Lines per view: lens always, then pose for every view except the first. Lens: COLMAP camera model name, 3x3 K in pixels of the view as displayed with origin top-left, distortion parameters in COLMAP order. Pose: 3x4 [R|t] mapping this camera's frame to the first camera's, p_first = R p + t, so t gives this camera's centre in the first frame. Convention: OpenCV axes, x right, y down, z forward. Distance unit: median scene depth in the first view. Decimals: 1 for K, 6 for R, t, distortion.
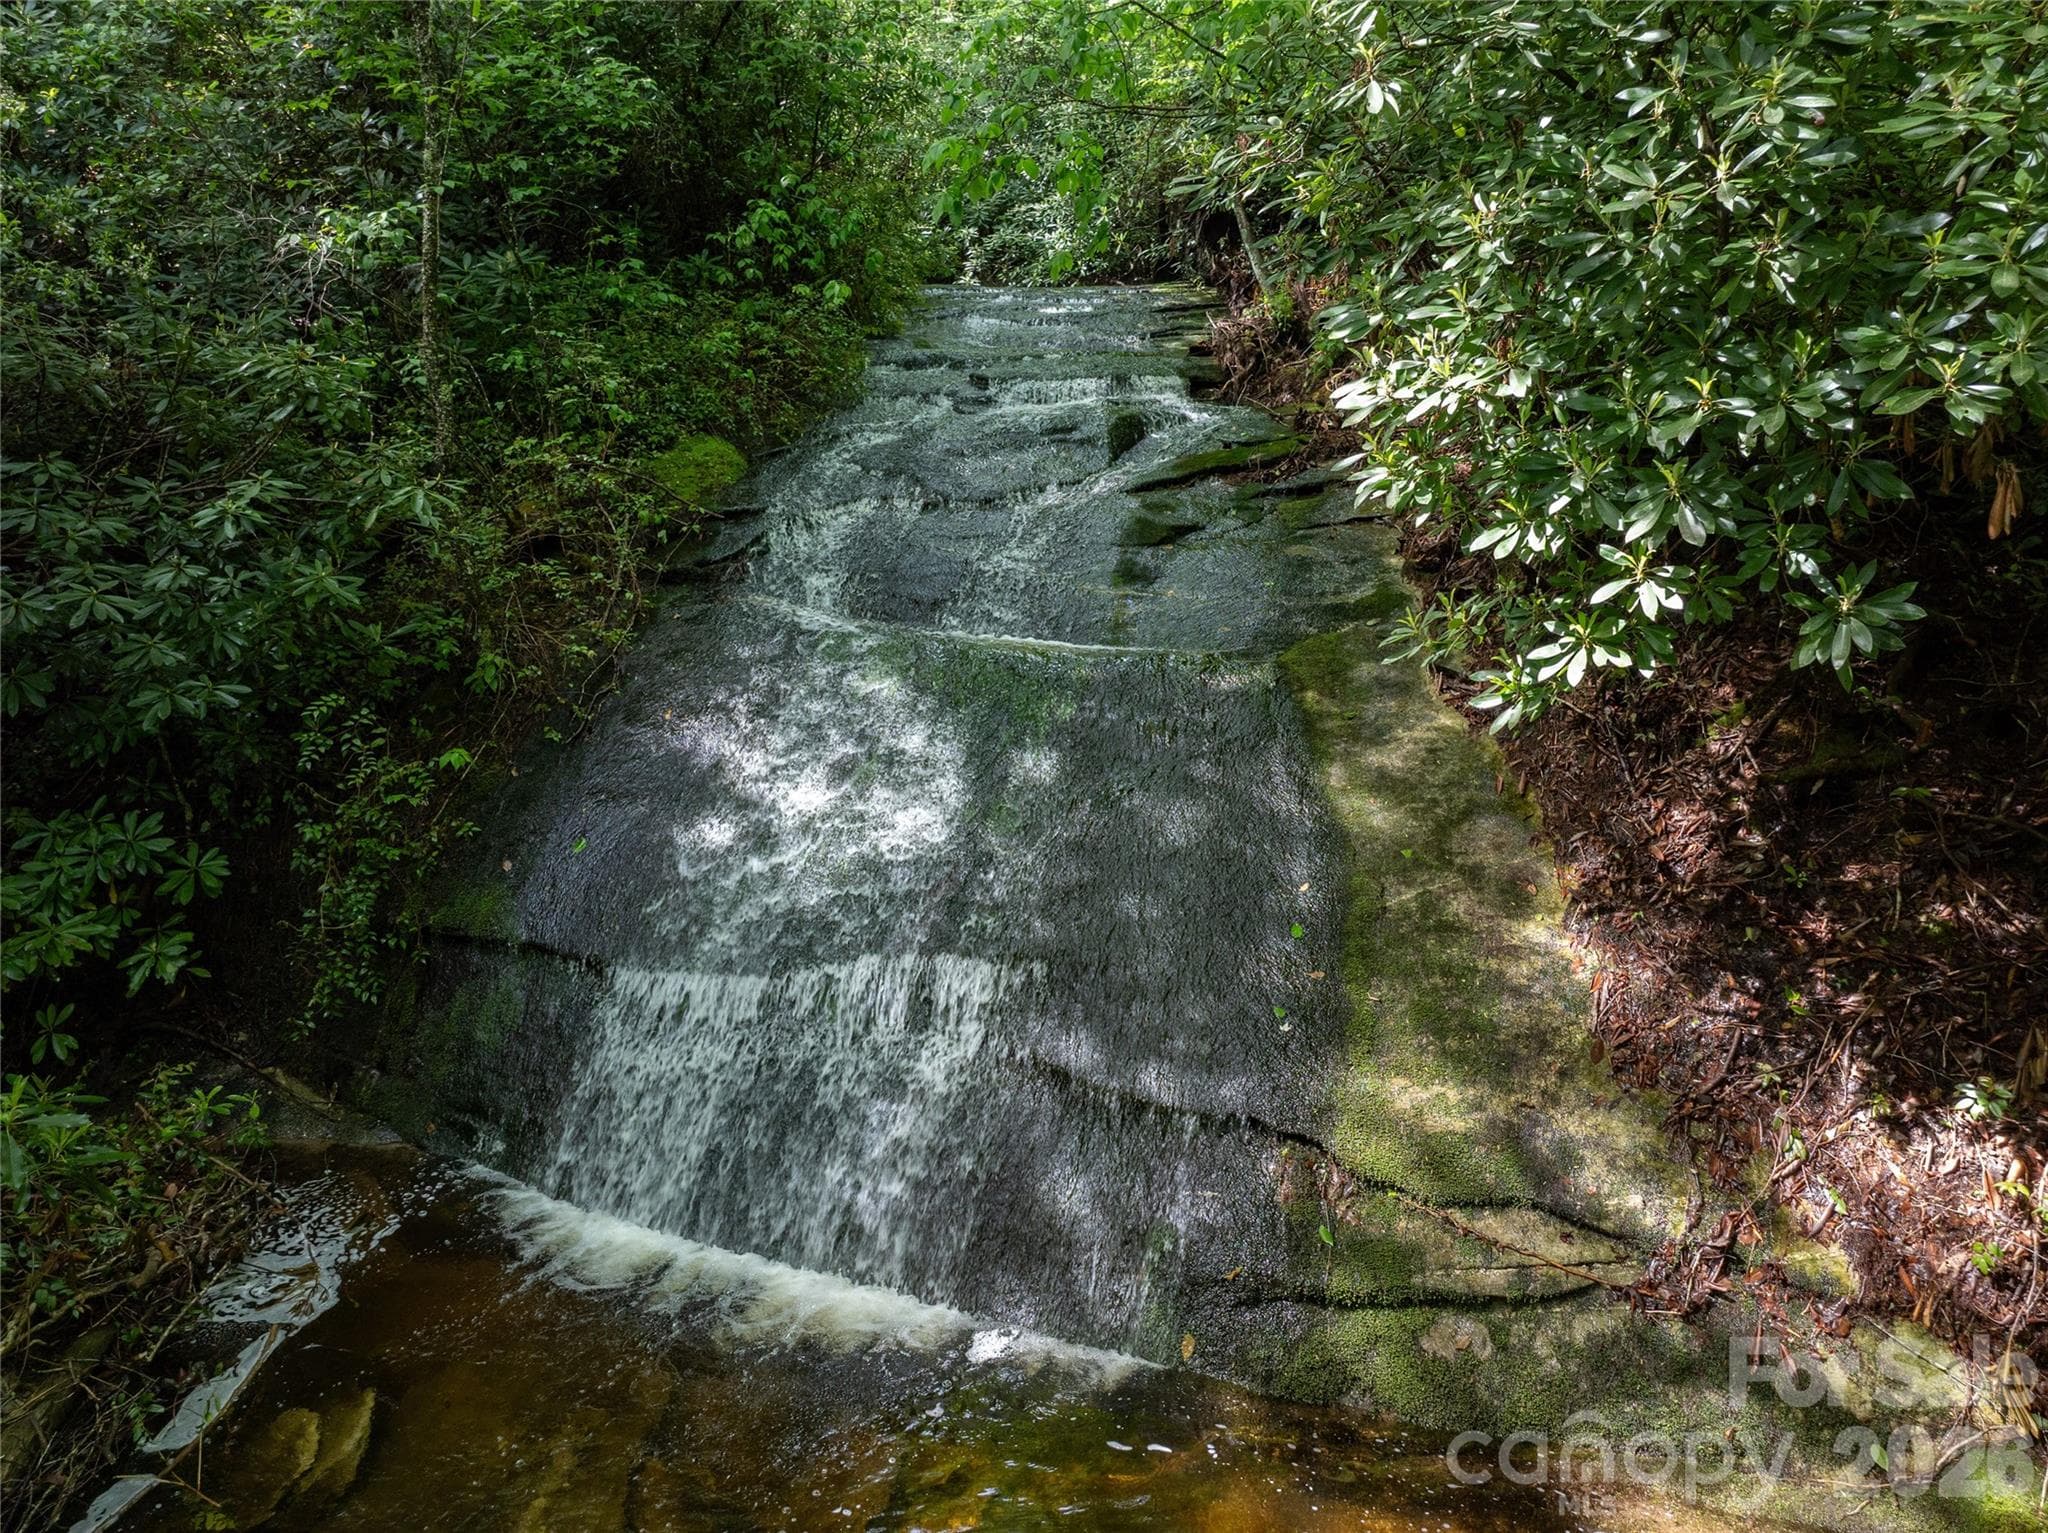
lens RADIAL K [[1428.2, 0, 1032.8], [0, 1428.2, 741.9], [0, 0, 1]] dist [-0.007777, -0.052795]
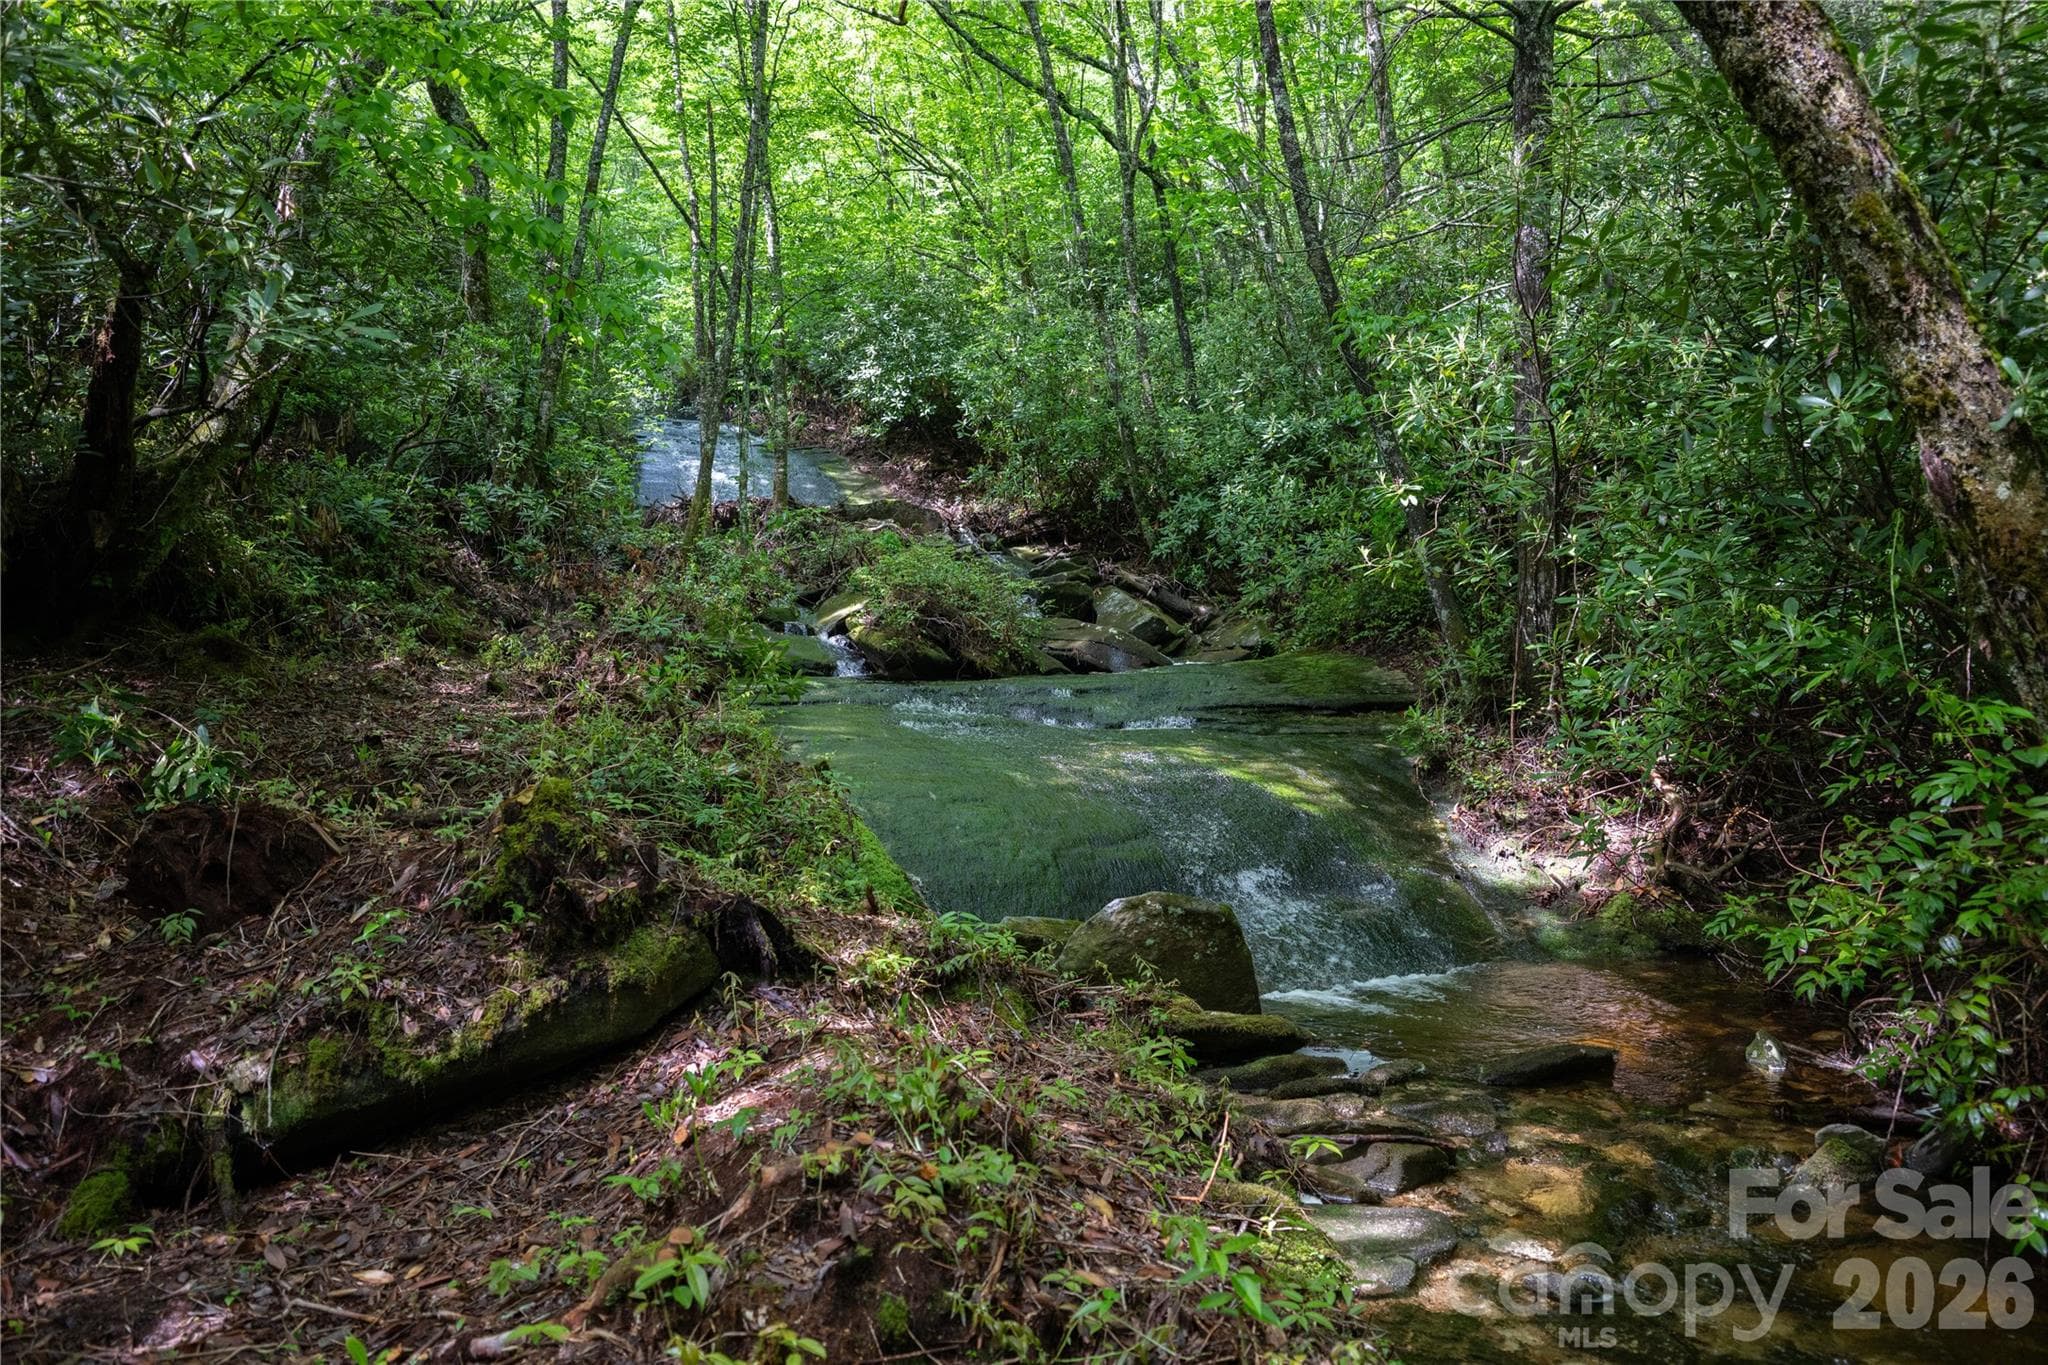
lens RADIAL K [[1358.4, 0, 1024.0], [0, 1358.4, 682.5], [0, 0, 1]] dist [0.007917, -0.000023]
pose [[0.880444, 0.025915, 0.473442, -1.920706], [0.089476, 0.971484, -0.219572, 2.473676], [-0.465631, 0.235683, 0.853019, -4.156846]]
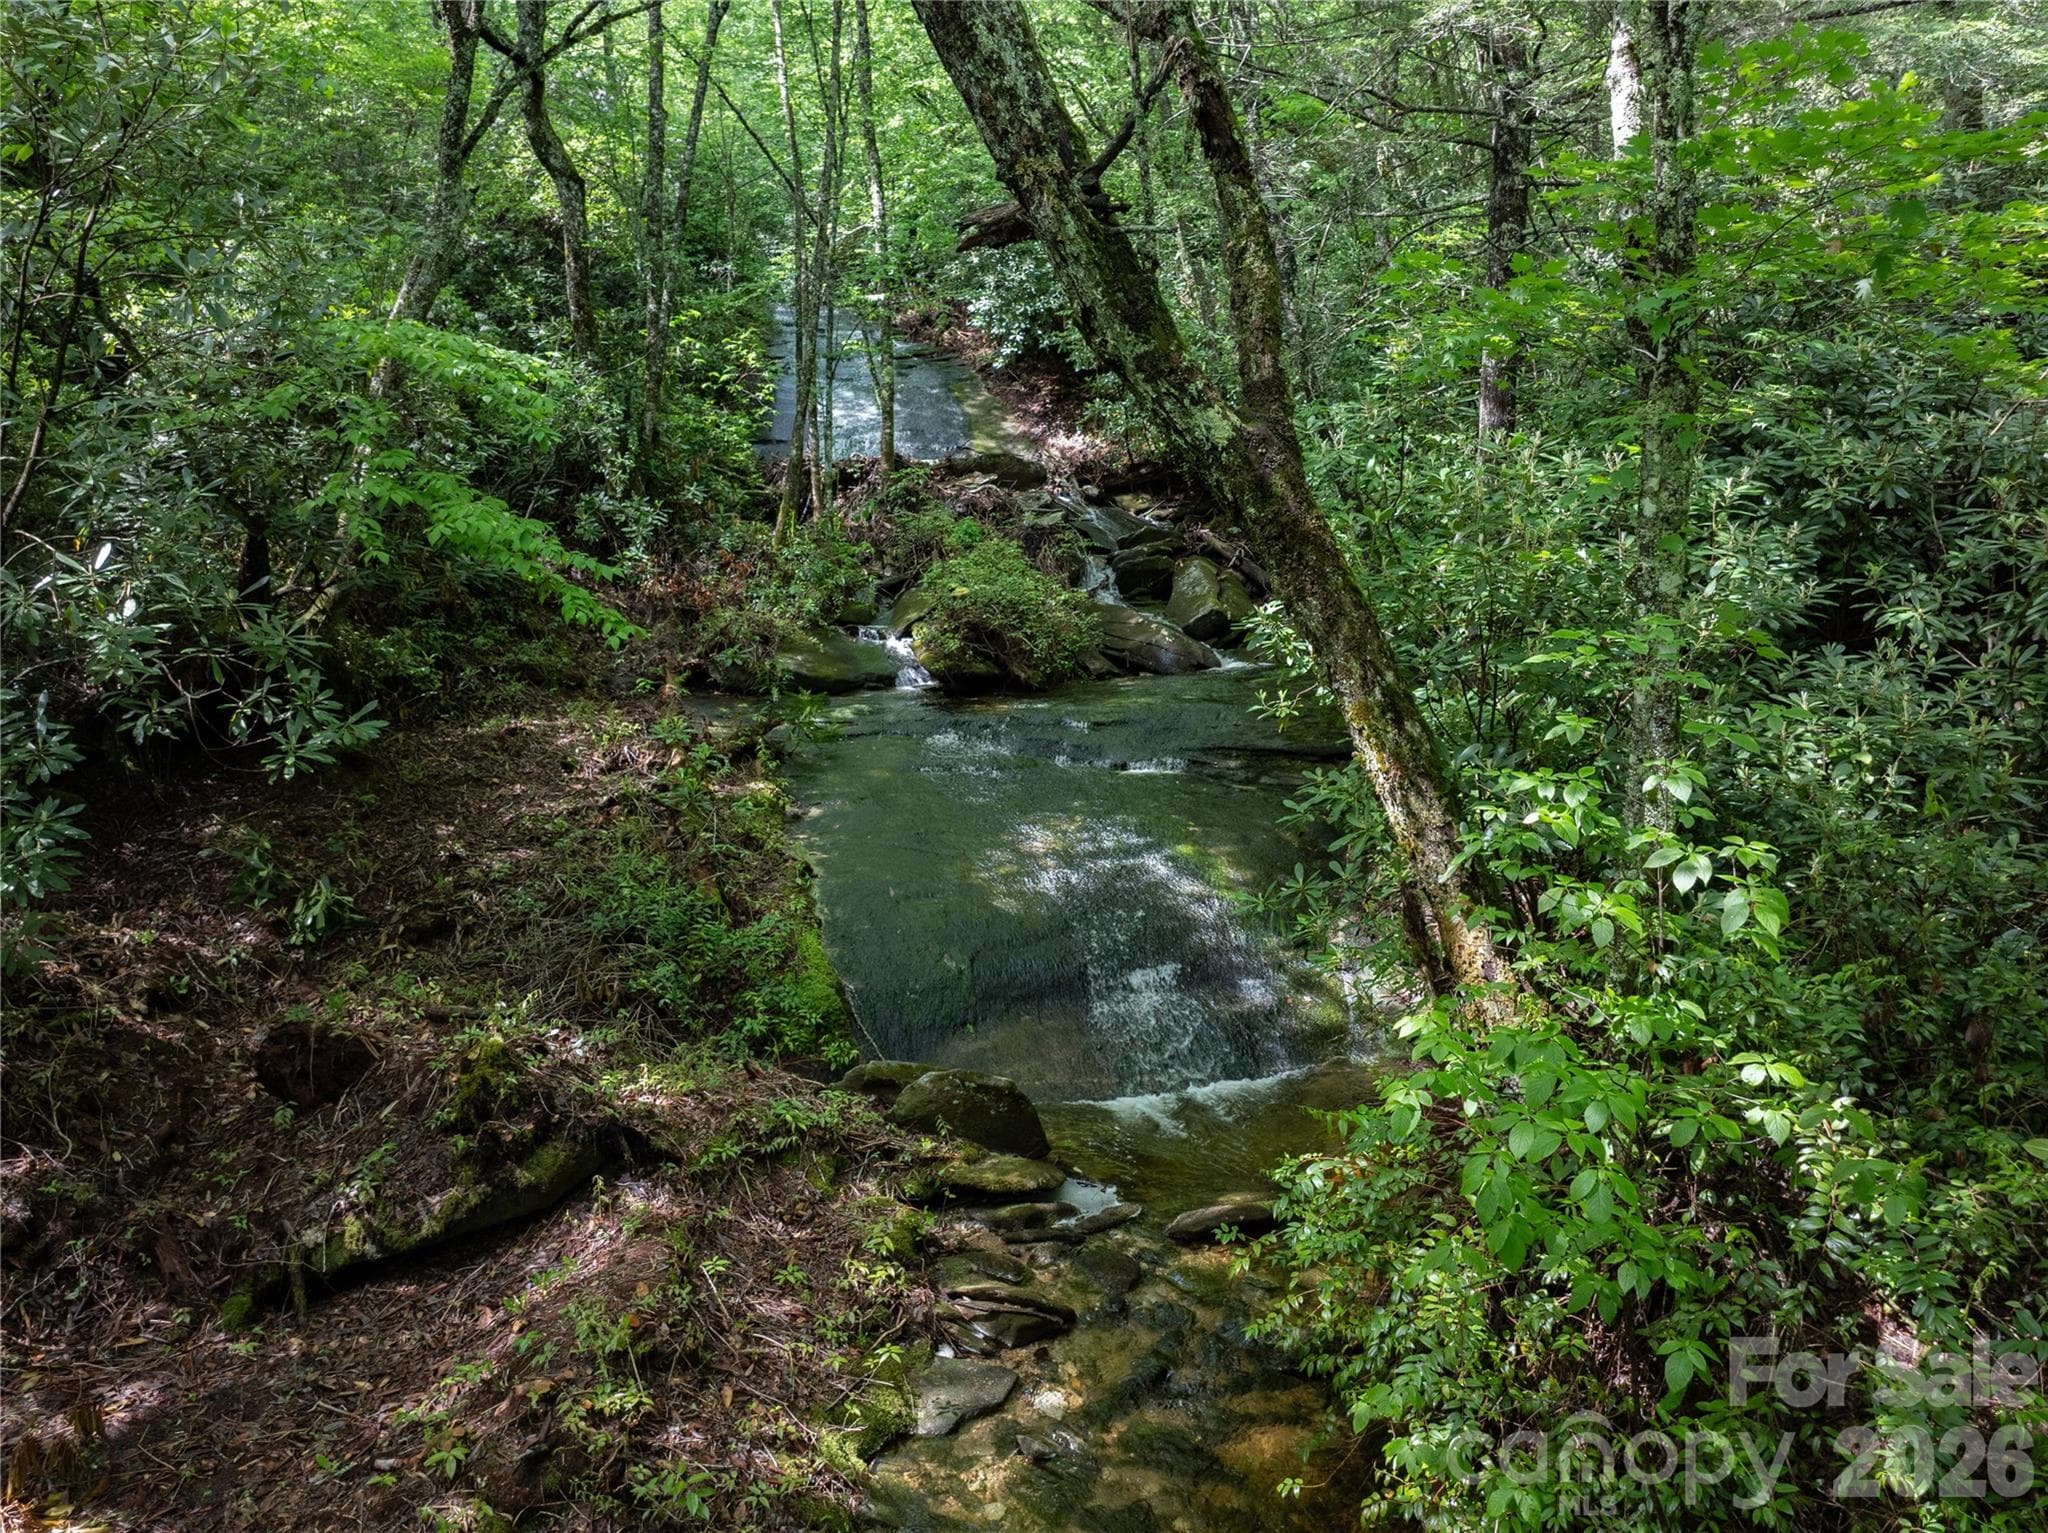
lens RADIAL K [[1428.2, 0, 1032.8], [0, 1428.2, 741.9], [0, 0, 1]] dist [-0.007777, -0.052795]
pose [[0.943493, -0.033506, 0.329695, -1.673966], [0.054323, 0.997055, -0.054129, 2.044878], [-0.326911, 0.068981, 0.942534, -4.920568]]
